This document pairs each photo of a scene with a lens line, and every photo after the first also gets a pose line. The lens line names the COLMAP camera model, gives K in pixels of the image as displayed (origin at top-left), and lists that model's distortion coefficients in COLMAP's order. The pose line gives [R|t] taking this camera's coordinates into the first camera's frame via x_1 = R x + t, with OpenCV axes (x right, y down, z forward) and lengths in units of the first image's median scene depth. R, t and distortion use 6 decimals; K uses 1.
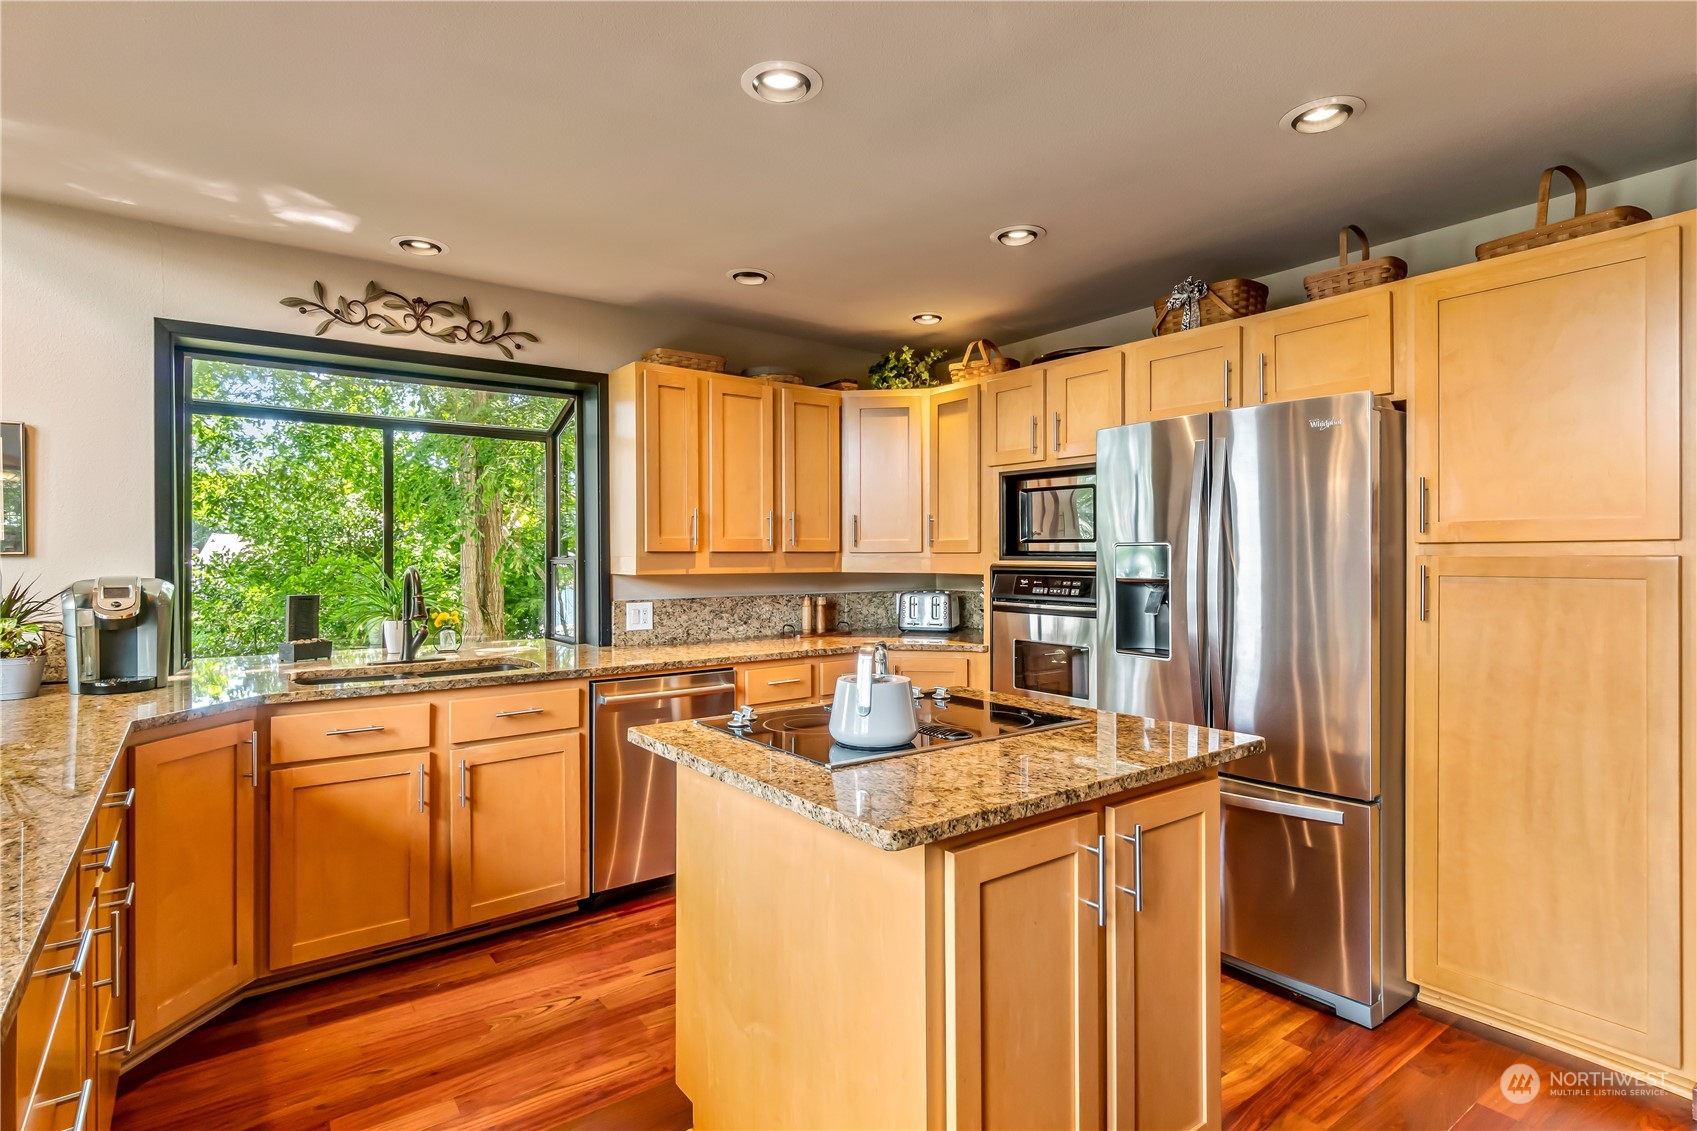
lens RADIAL K [[853.9, 0, 860.7], [0, 853.9, 557.6], [0, 0, 1]] dist [0.004580, 0.004242]
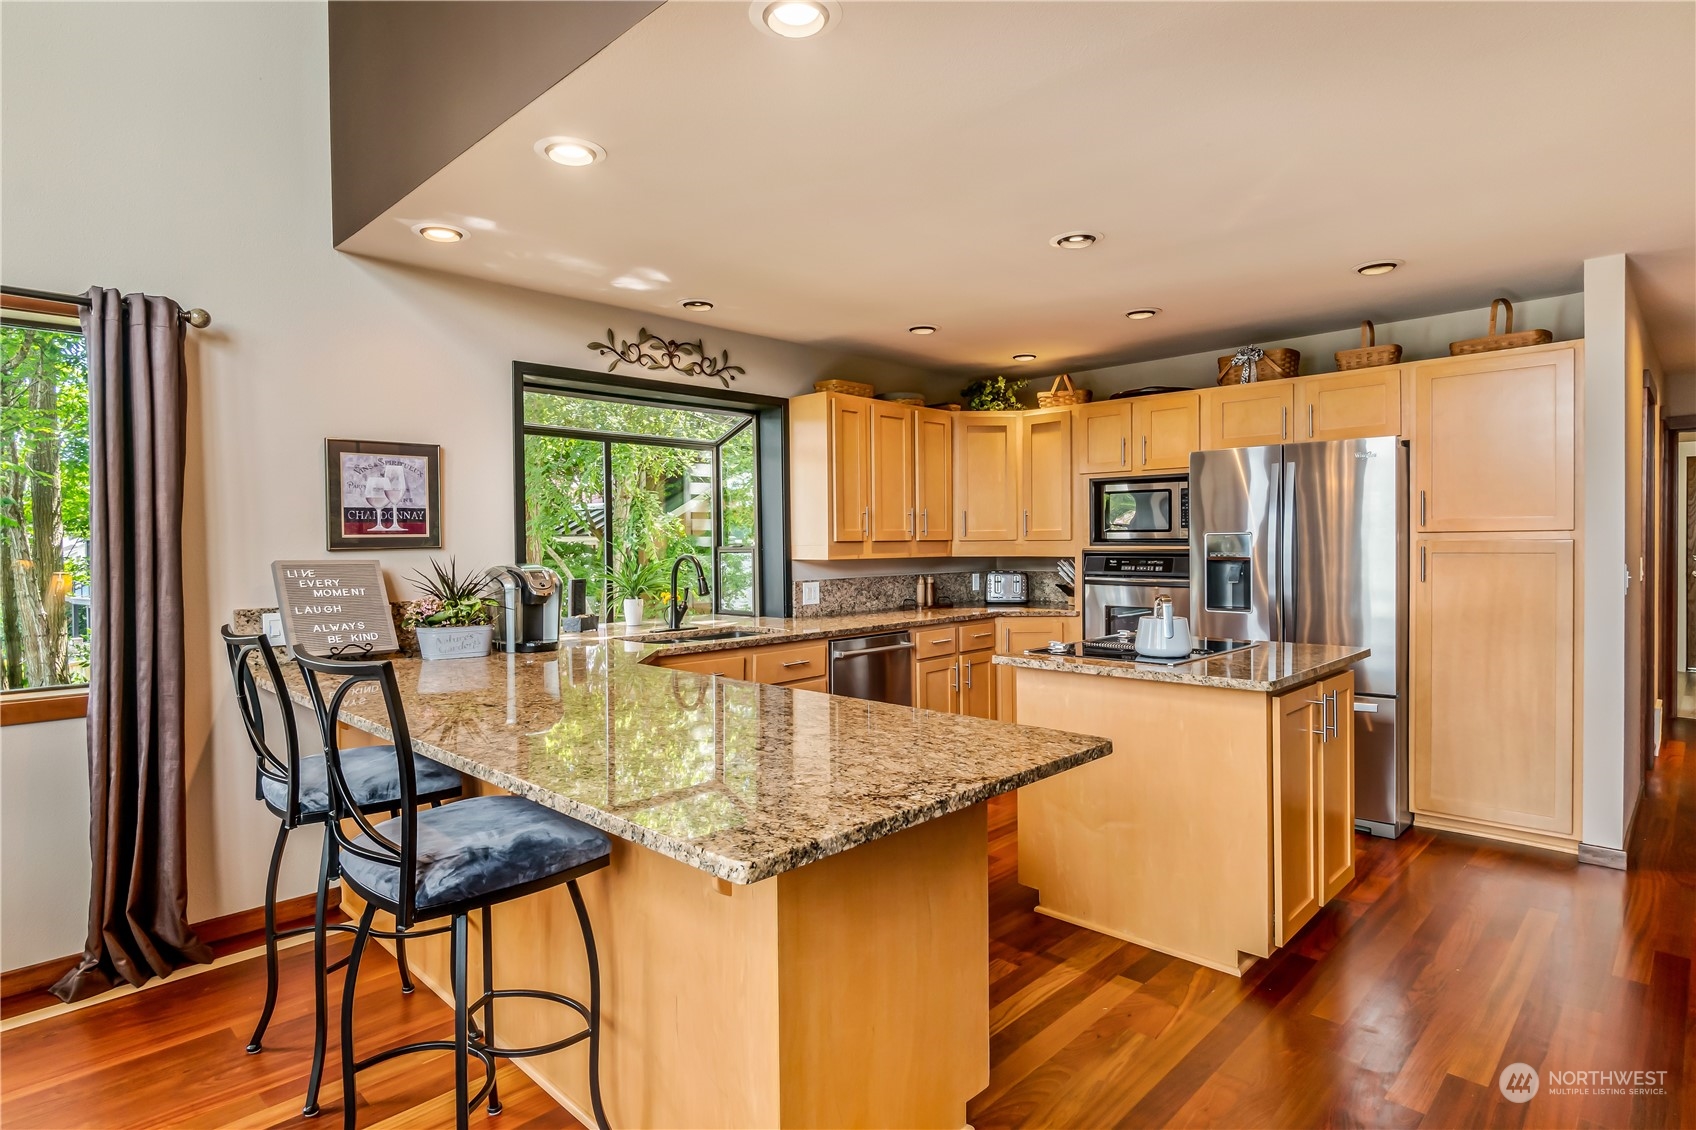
lens RADIAL K [[847.5, 0, 894.2], [0, 847.5, 554.2], [0, 0, 1]] dist [0.003615, 0.000417]
pose [[0.987735, -0.010370, 0.155796, -0.351501], [0.008566, 0.999888, 0.012242, -0.002826], [-0.155906, -0.010757, 0.987713, -0.251608]]
